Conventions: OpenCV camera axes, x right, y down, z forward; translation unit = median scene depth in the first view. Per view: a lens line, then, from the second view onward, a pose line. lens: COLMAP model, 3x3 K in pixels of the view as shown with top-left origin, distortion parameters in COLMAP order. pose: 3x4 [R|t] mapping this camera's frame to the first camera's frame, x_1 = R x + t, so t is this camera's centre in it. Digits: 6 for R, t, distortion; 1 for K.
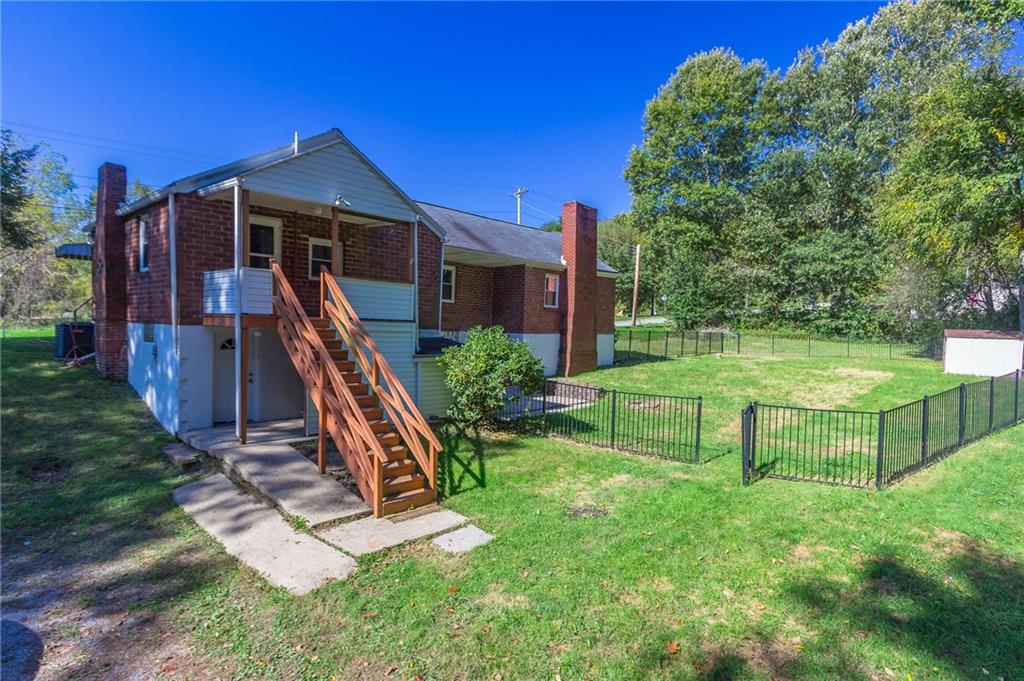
lens RADIAL K [[545.3, 0, 515.7], [0, 545.3, 338.9], [0, 0, 1]] dist [0.001095, 0.001601]
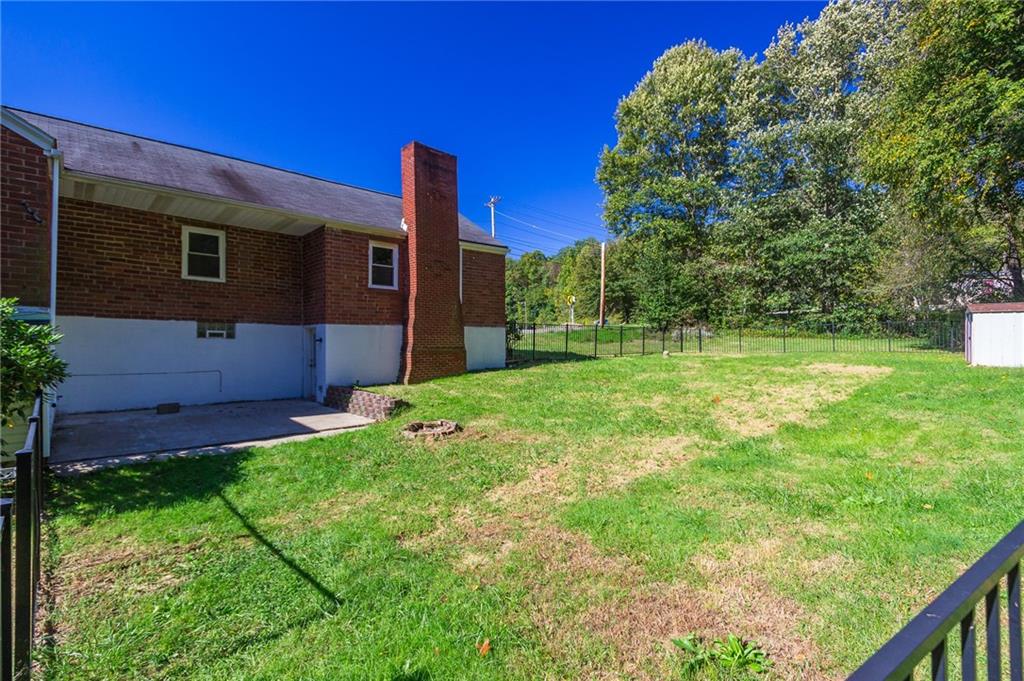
lens RADIAL K [[469.4, 0, 508.9], [0, 469.4, 345.3], [0, 0, 1]] dist [0.011516, -0.006865]
pose [[0.995965, -0.029326, -0.084813, 0.457665], [0.028024, 0.999471, -0.016507, 0.052832], [0.085252, 0.014064, 0.996260, 0.640217]]
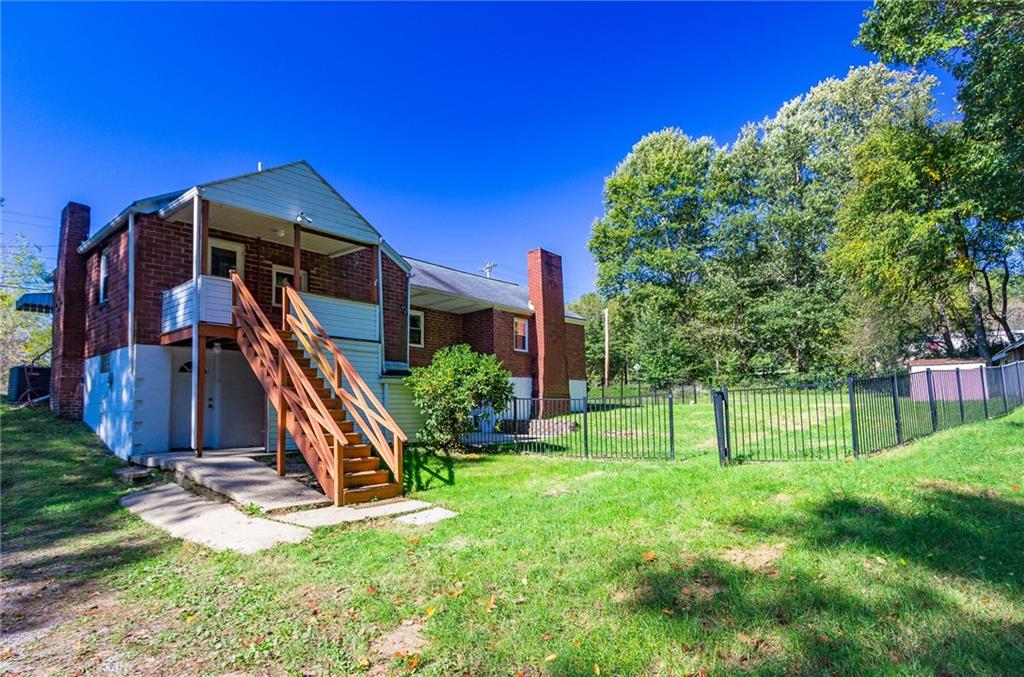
lens RADIAL K [[542.0, 0, 505.9], [0, 542.0, 360.5], [0, 0, 1]] dist [0.002189, -0.001287]
pose [[0.998566, -0.045277, 0.028579, 0.012333], [0.048289, 0.992140, -0.115444, 0.118443], [-0.023127, 0.116658, 0.992903, 0.020048]]
